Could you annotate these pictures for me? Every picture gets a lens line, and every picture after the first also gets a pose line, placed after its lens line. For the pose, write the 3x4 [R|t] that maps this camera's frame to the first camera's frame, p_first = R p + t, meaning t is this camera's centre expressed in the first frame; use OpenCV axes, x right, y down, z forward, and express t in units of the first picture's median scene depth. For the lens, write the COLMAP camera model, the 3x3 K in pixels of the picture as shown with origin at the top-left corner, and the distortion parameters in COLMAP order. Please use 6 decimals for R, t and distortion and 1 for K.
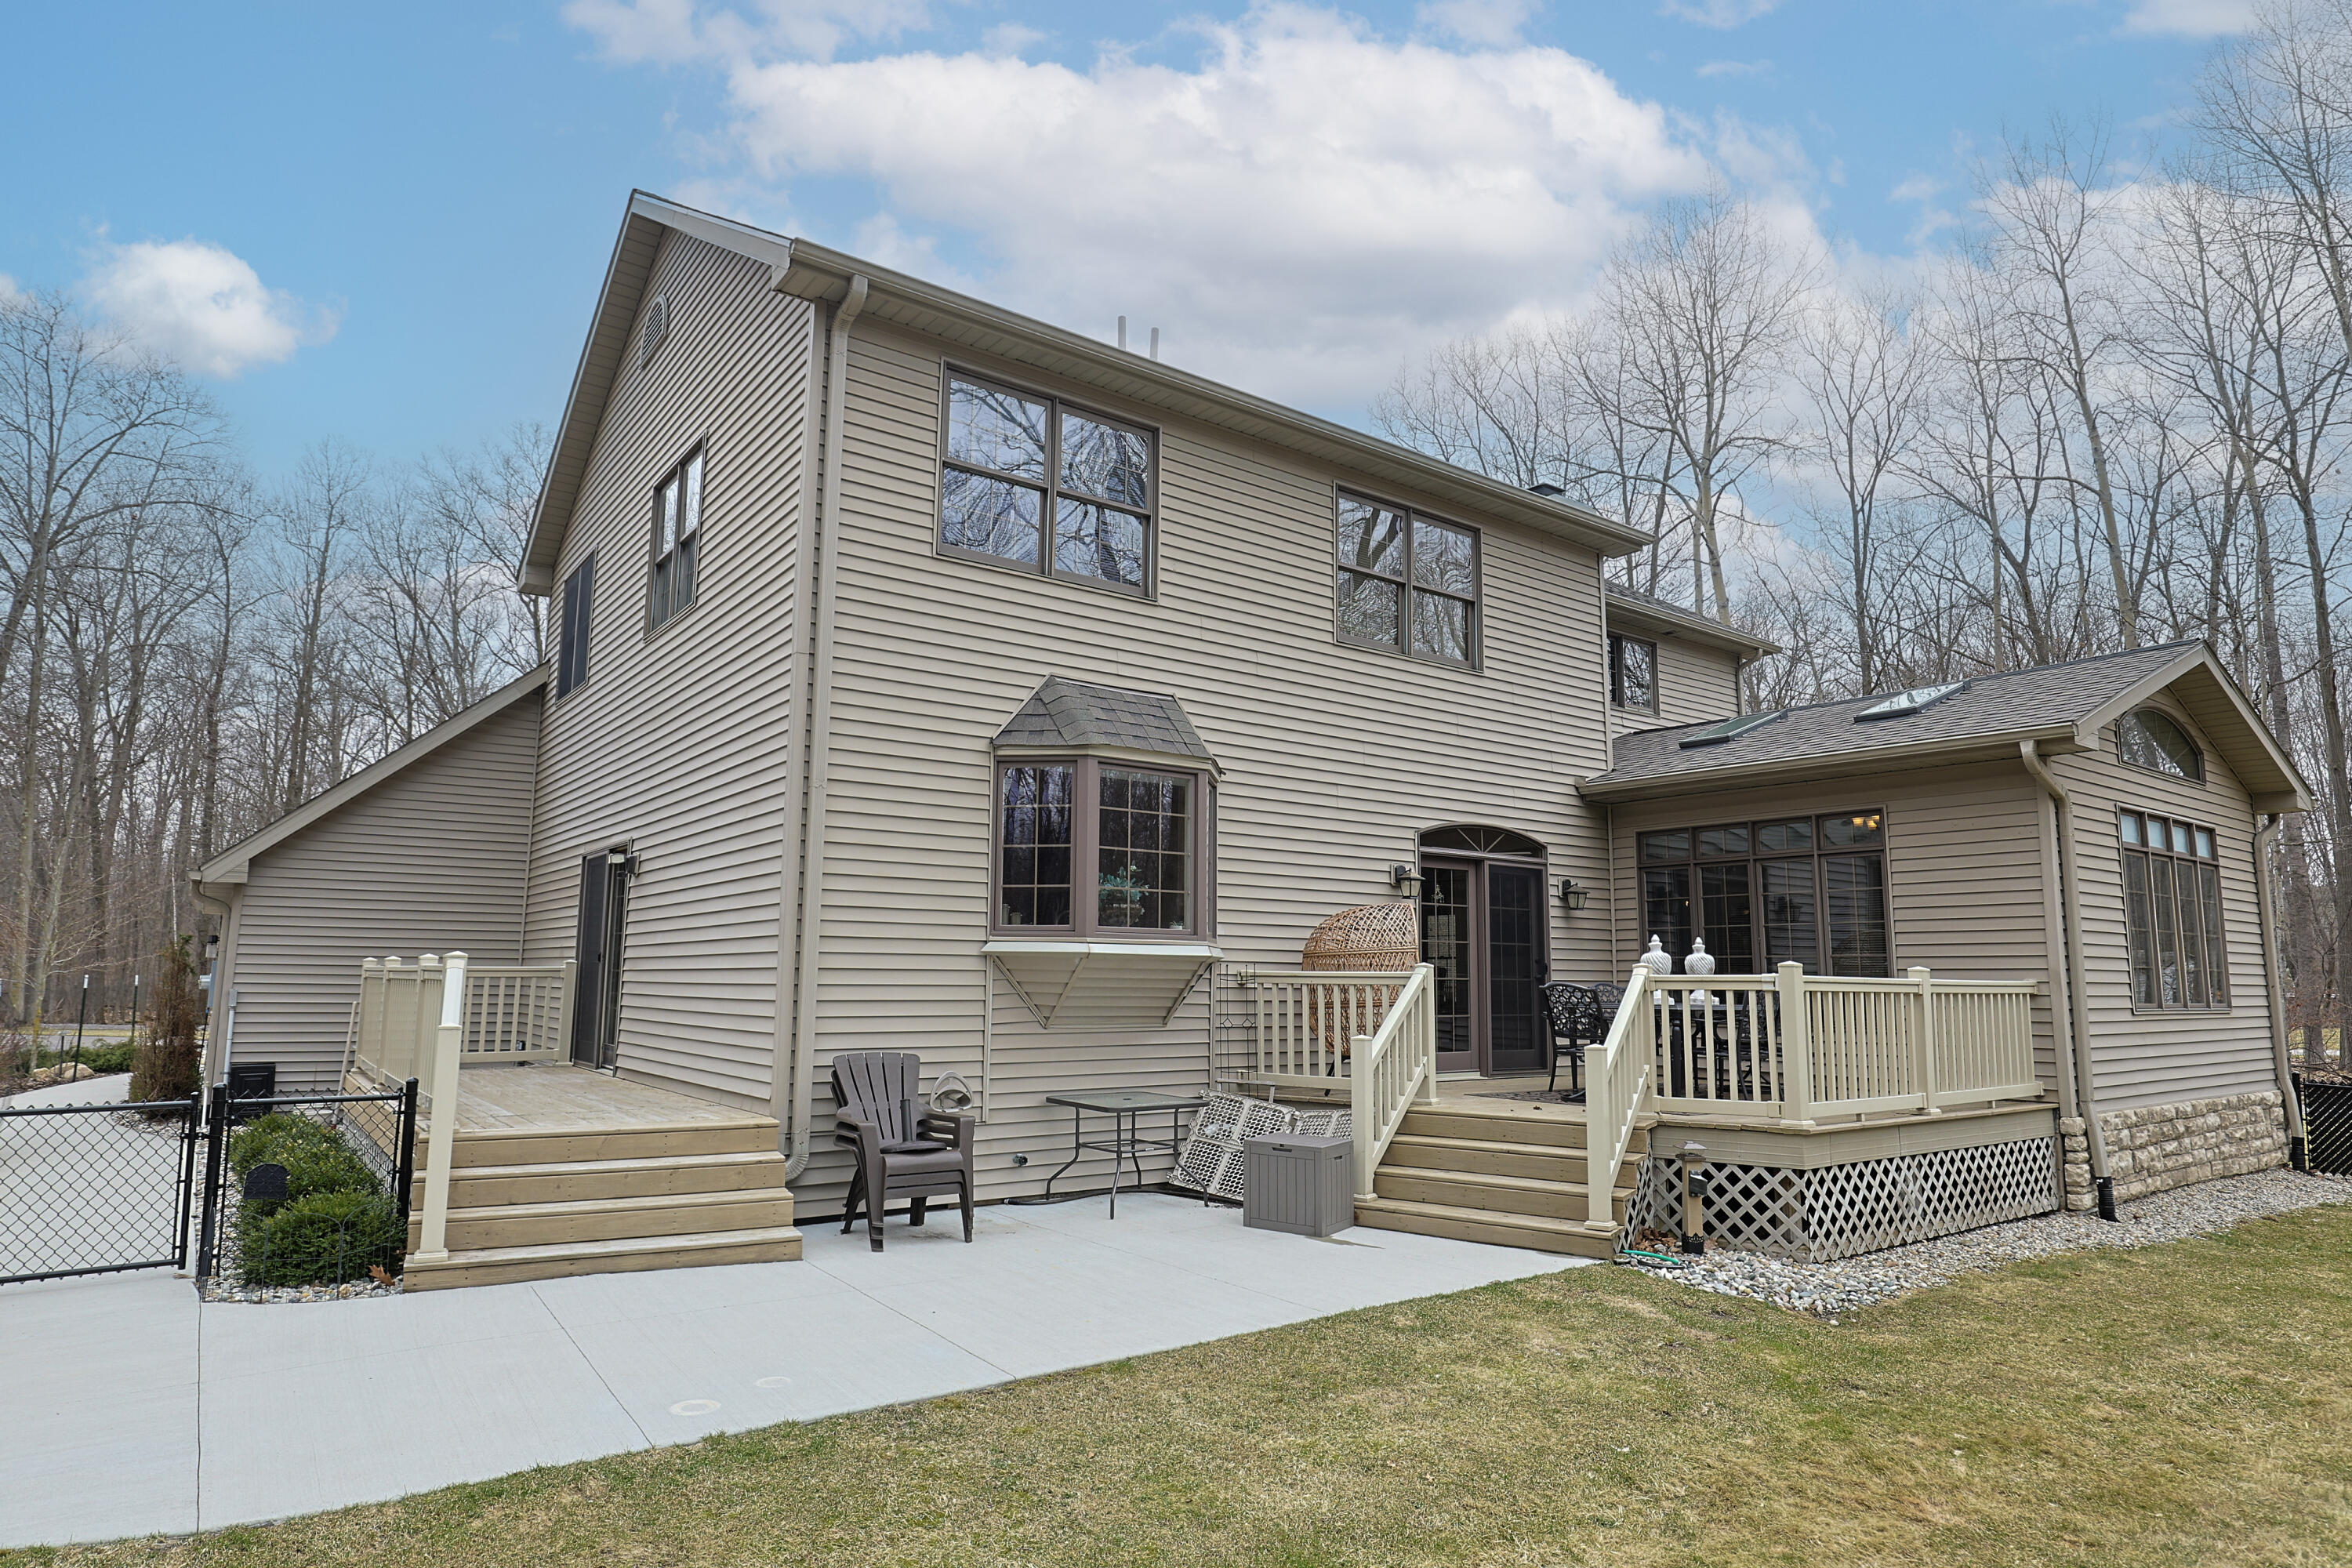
lens RADIAL K [[1356.7, 0, 1176.0], [0, 1356.7, 784.0], [0, 0, 1]] dist [-0.005251, 0.003410]
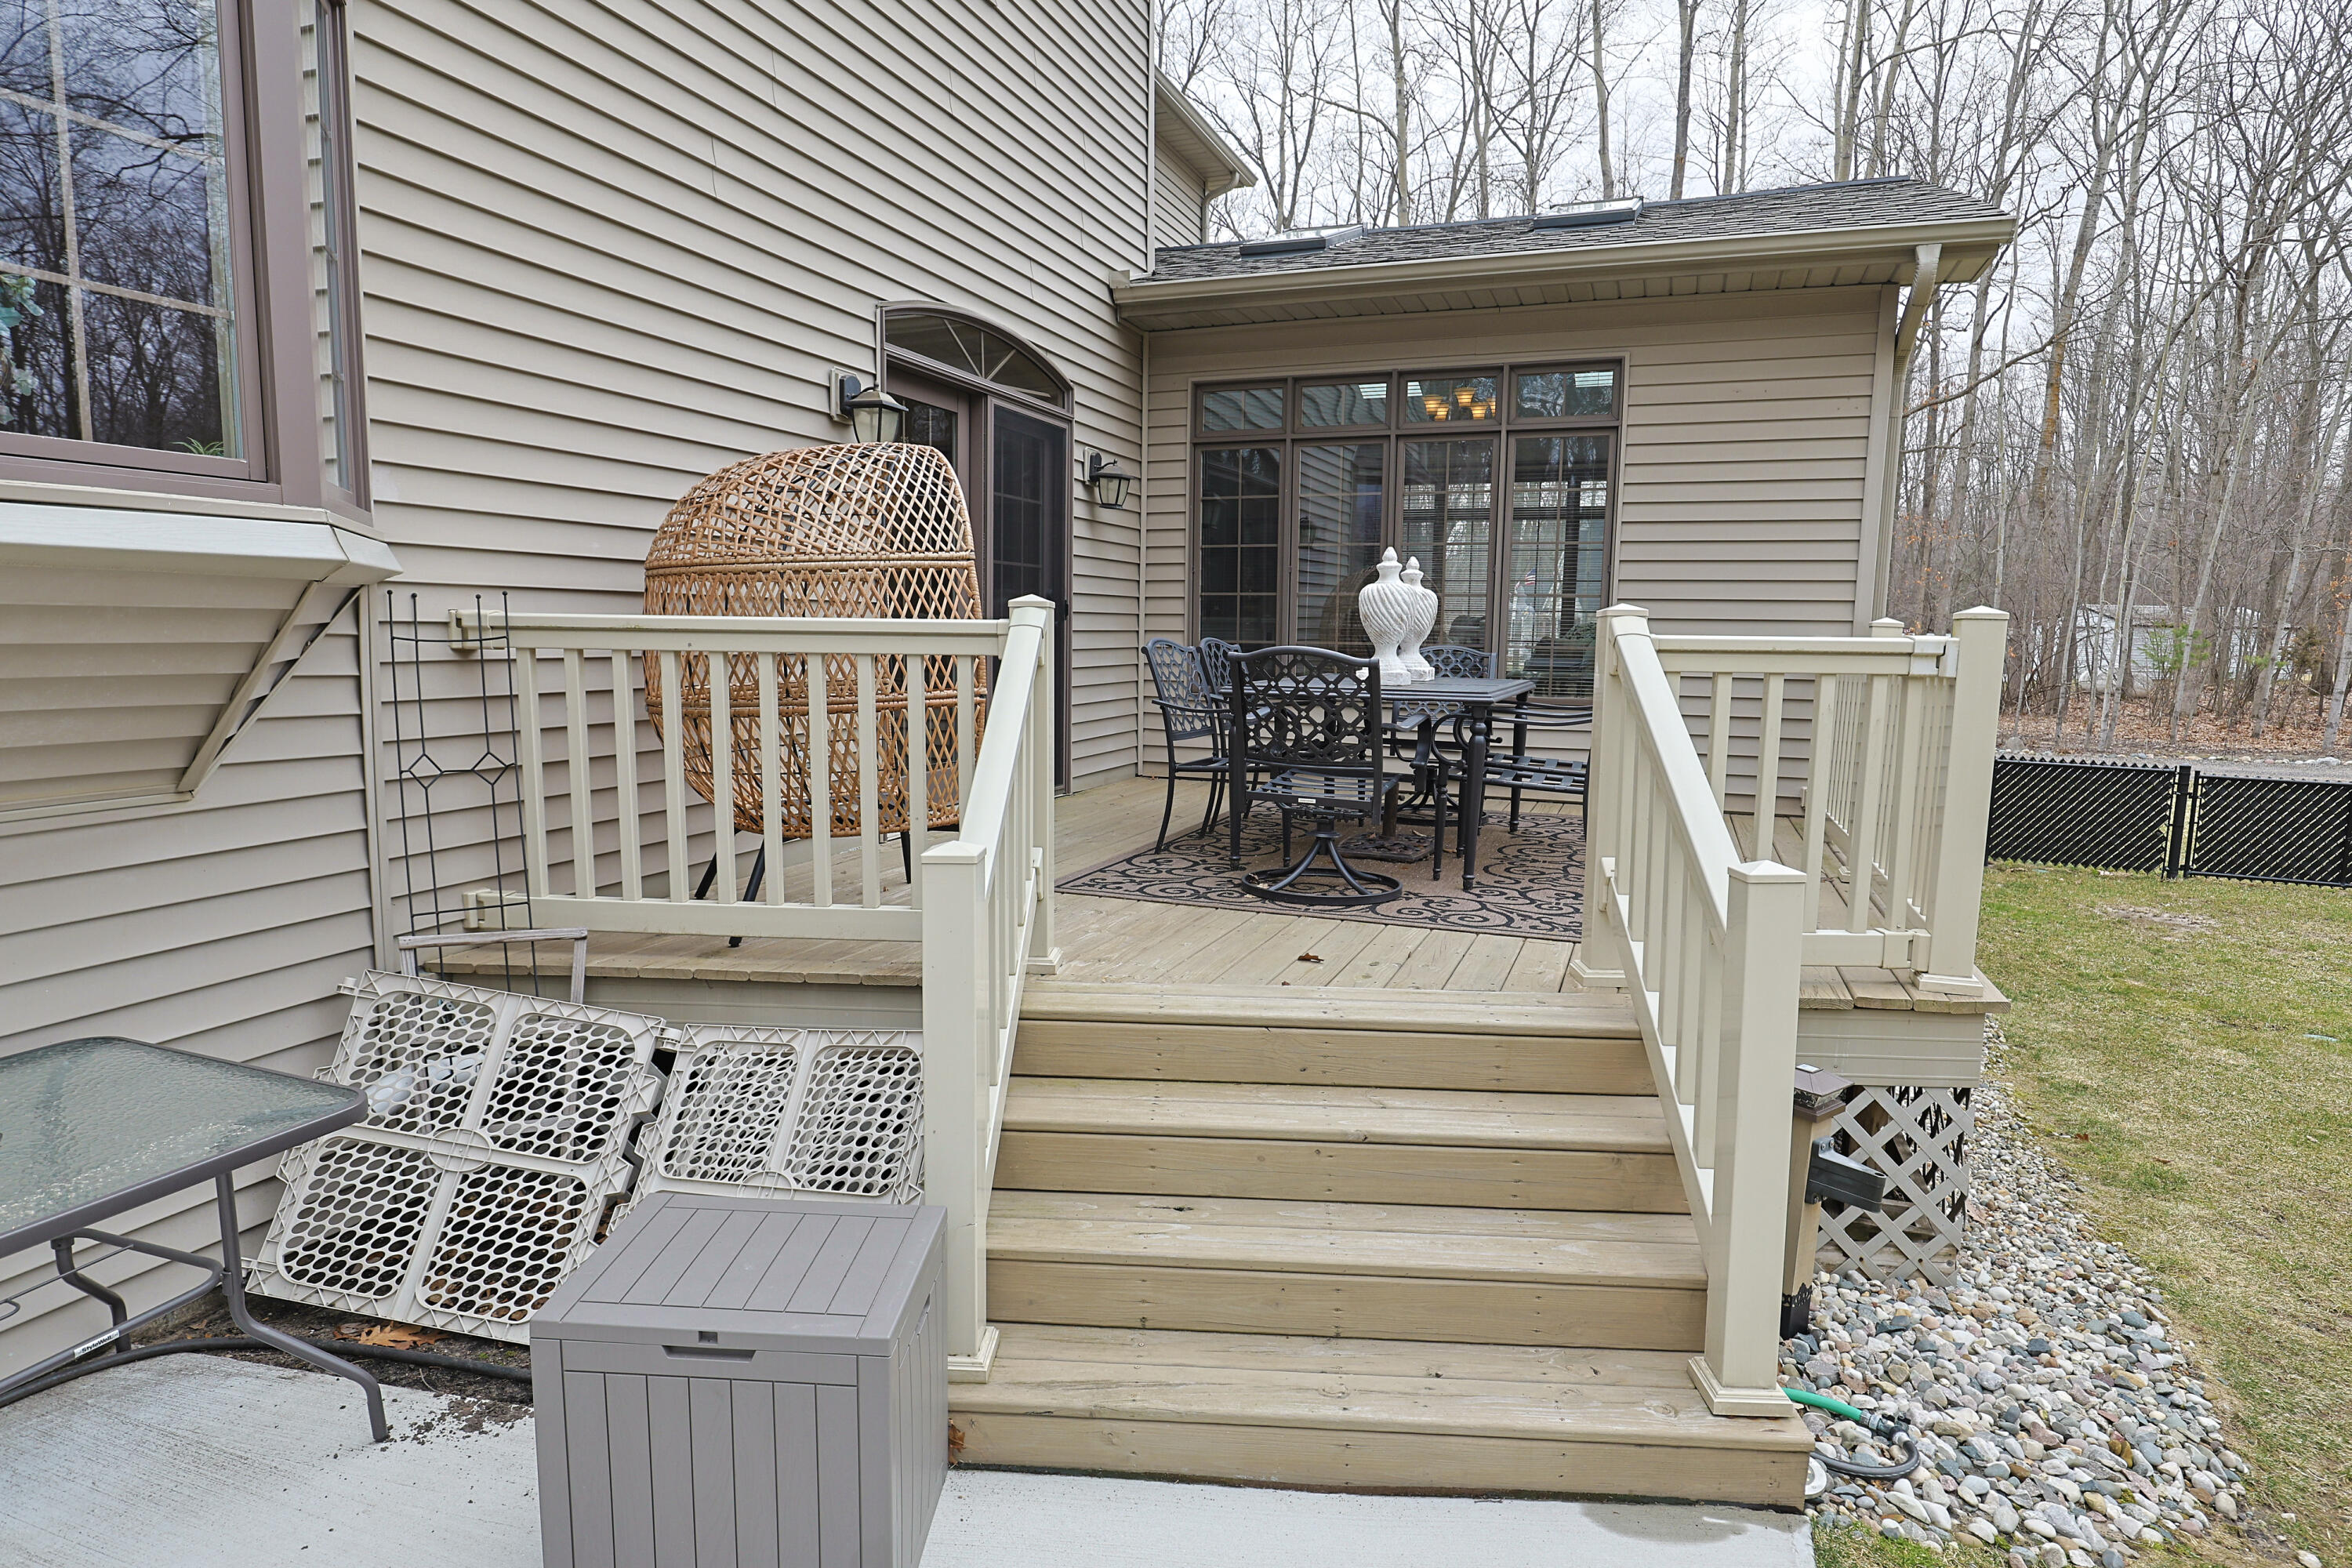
lens RADIAL K [[1290.0, 0, 1176.0], [0, 1290.0, 784.0], [0, 0, 1]] dist [-0.011887, -0.000886]
pose [[0.847439, -0.061622, 0.527304, 0.026512], [-0.084350, 0.964995, 0.248333, 0.083312], [-0.524149, -0.254925, 0.812577, 0.625875]]
